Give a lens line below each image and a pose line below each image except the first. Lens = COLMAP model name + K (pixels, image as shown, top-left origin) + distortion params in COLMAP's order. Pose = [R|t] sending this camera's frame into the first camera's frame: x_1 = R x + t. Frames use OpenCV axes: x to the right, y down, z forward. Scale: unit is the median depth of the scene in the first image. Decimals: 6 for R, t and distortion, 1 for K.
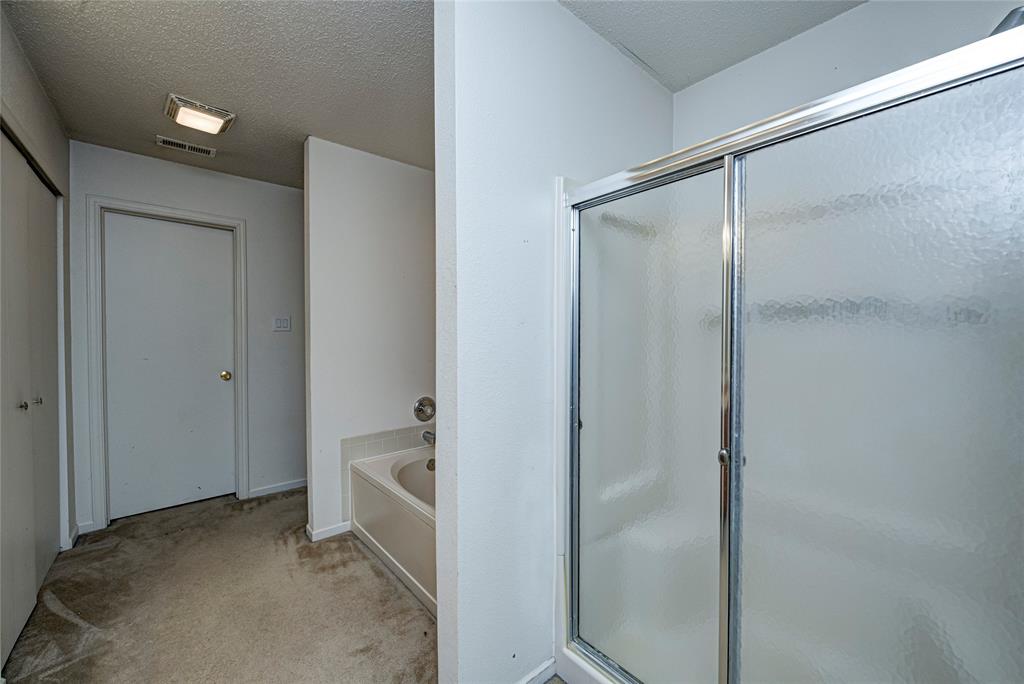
lens RADIAL K [[401.5, 0, 513.6], [0, 401.5, 342.1], [0, 0, 1]] dist [0.000406, -0.000364]
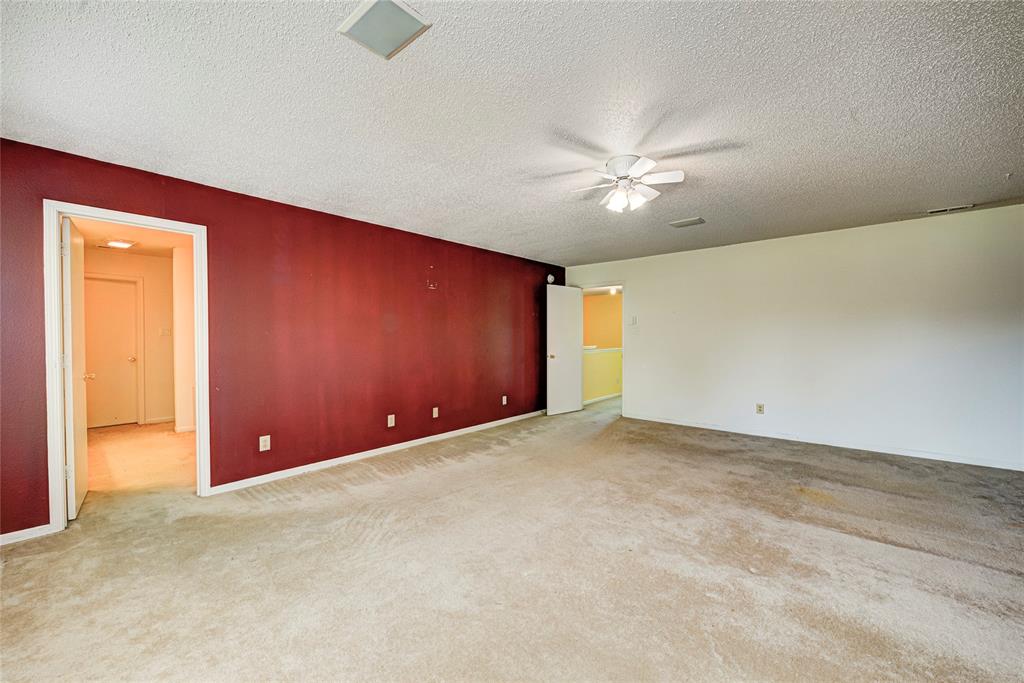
lens RADIAL K [[401.5, 0, 513.6], [0, 401.5, 341.6], [0, 0, 1]] dist [0.000406, -0.000364]
pose [[0.989092, -0.004644, 0.147223, 0.827349], [0.005132, 0.999983, -0.002932, 0.014163], [-0.147206, 0.003655, 0.989099, -1.195957]]
